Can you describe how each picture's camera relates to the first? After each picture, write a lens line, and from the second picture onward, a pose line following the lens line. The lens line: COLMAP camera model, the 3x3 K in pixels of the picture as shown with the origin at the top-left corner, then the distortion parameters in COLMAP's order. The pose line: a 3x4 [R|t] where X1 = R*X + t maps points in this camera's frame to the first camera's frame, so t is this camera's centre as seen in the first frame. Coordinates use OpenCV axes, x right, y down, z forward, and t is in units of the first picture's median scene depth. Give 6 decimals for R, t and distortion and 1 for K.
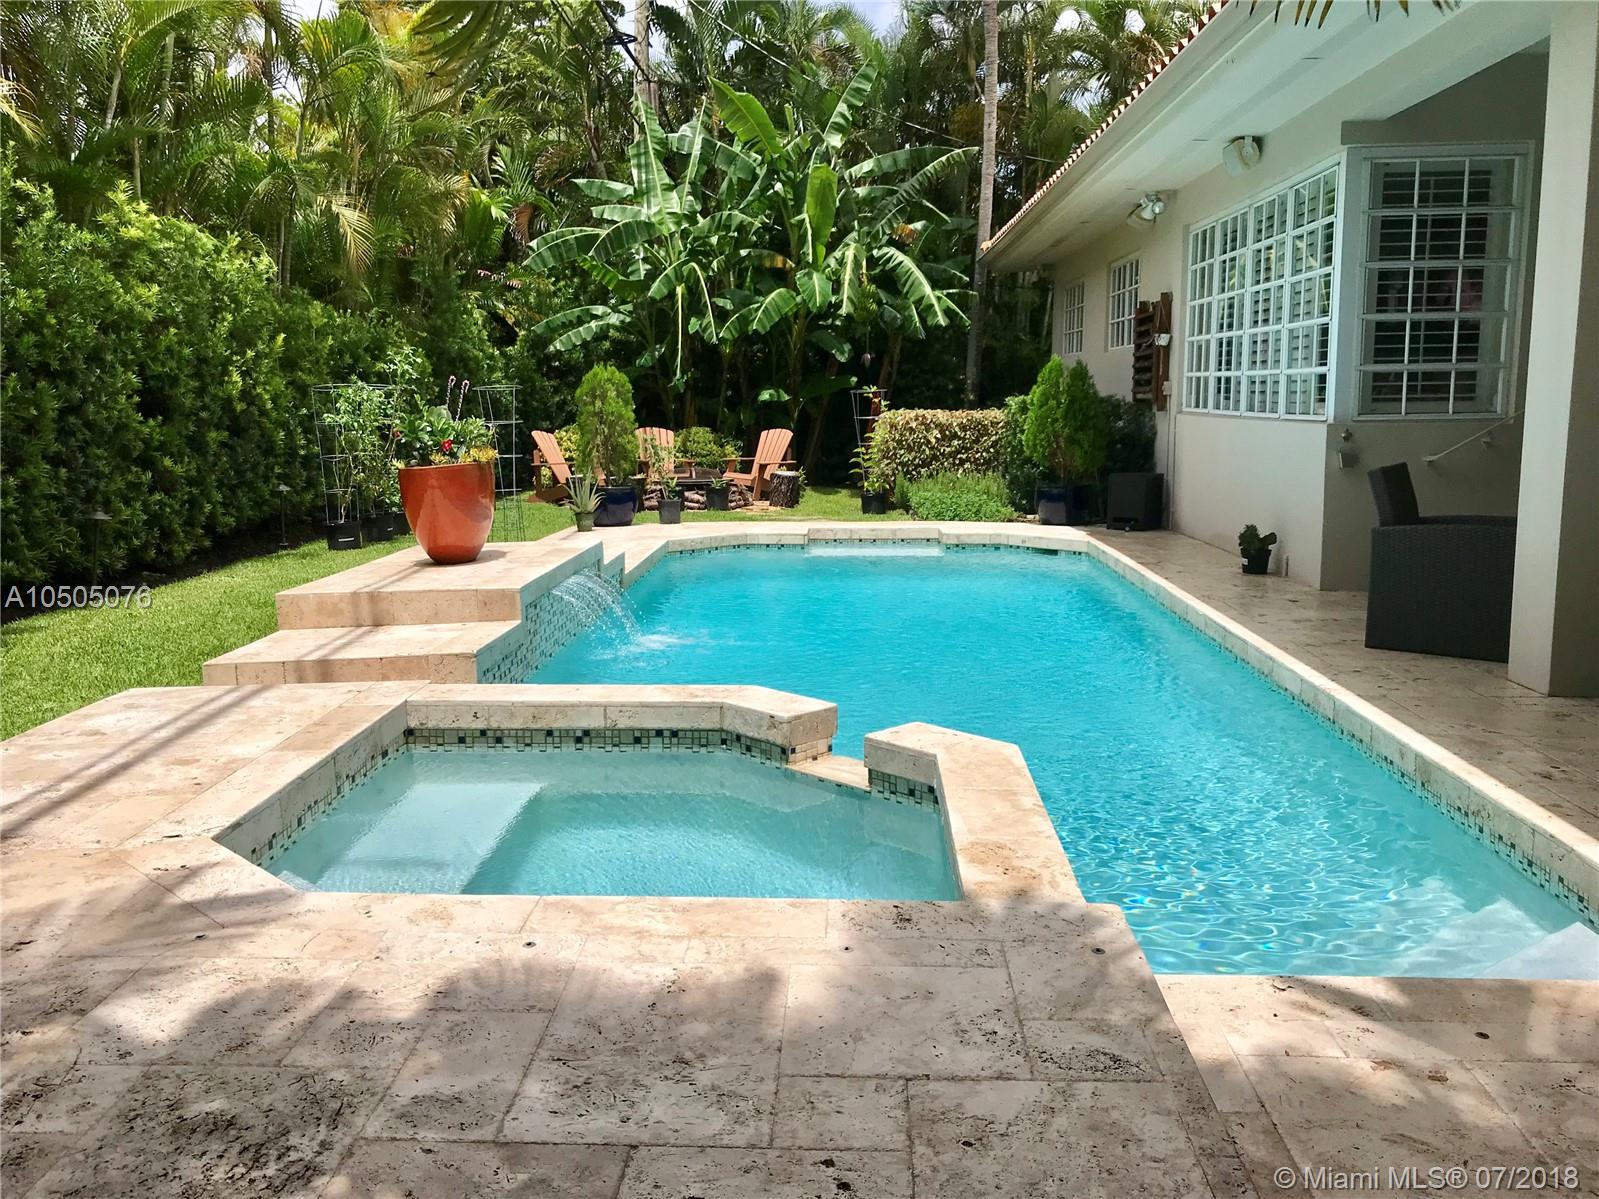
lens RADIAL K [[1371.3, 0, 803.9], [0, 1371.3, 599.0], [0, 0, 1]] dist [0.012875, -0.015938]
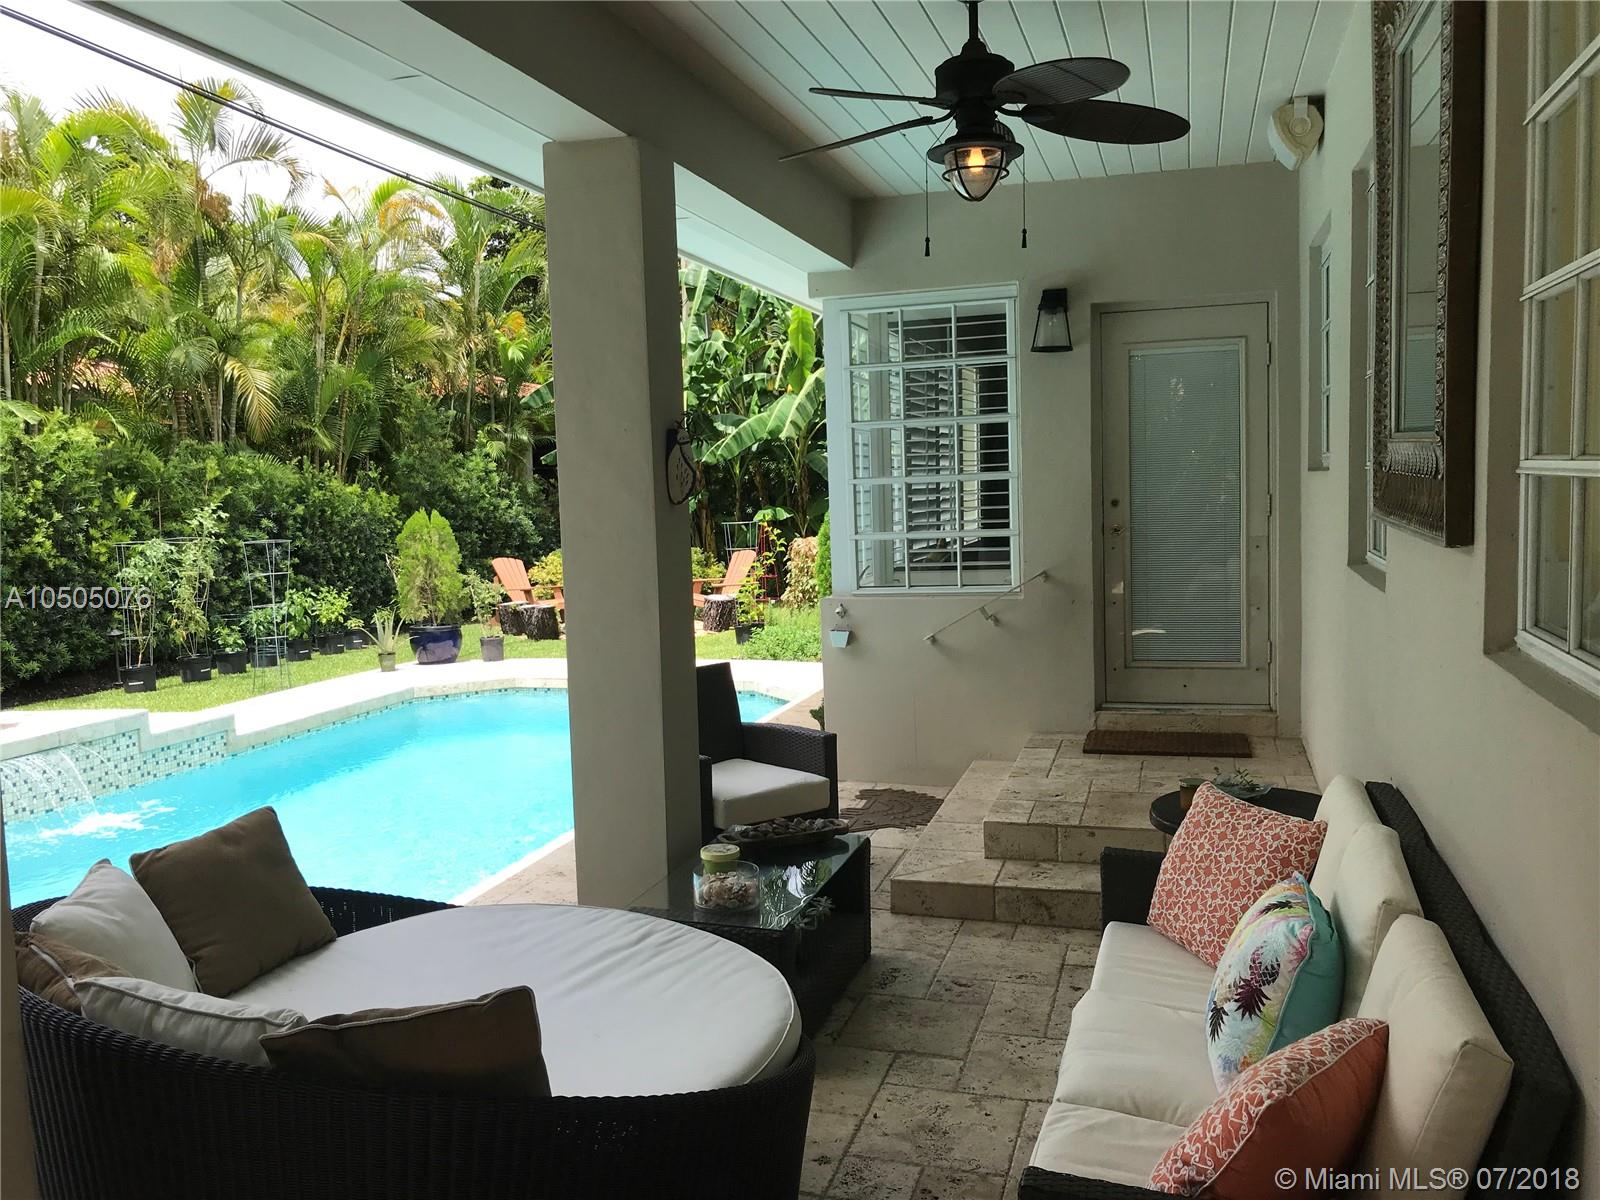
lens RADIAL K [[1304.3, 0, 800.2], [0, 1304.3, 601.7], [0, 0, 1]] dist [0.023673, -0.033977]
pose [[0.969017, -0.001484, -0.246988, 0.504114], [-0.011793, 0.998564, -0.052267, -0.069138], [0.246711, 0.053560, 0.967608, 0.138203]]
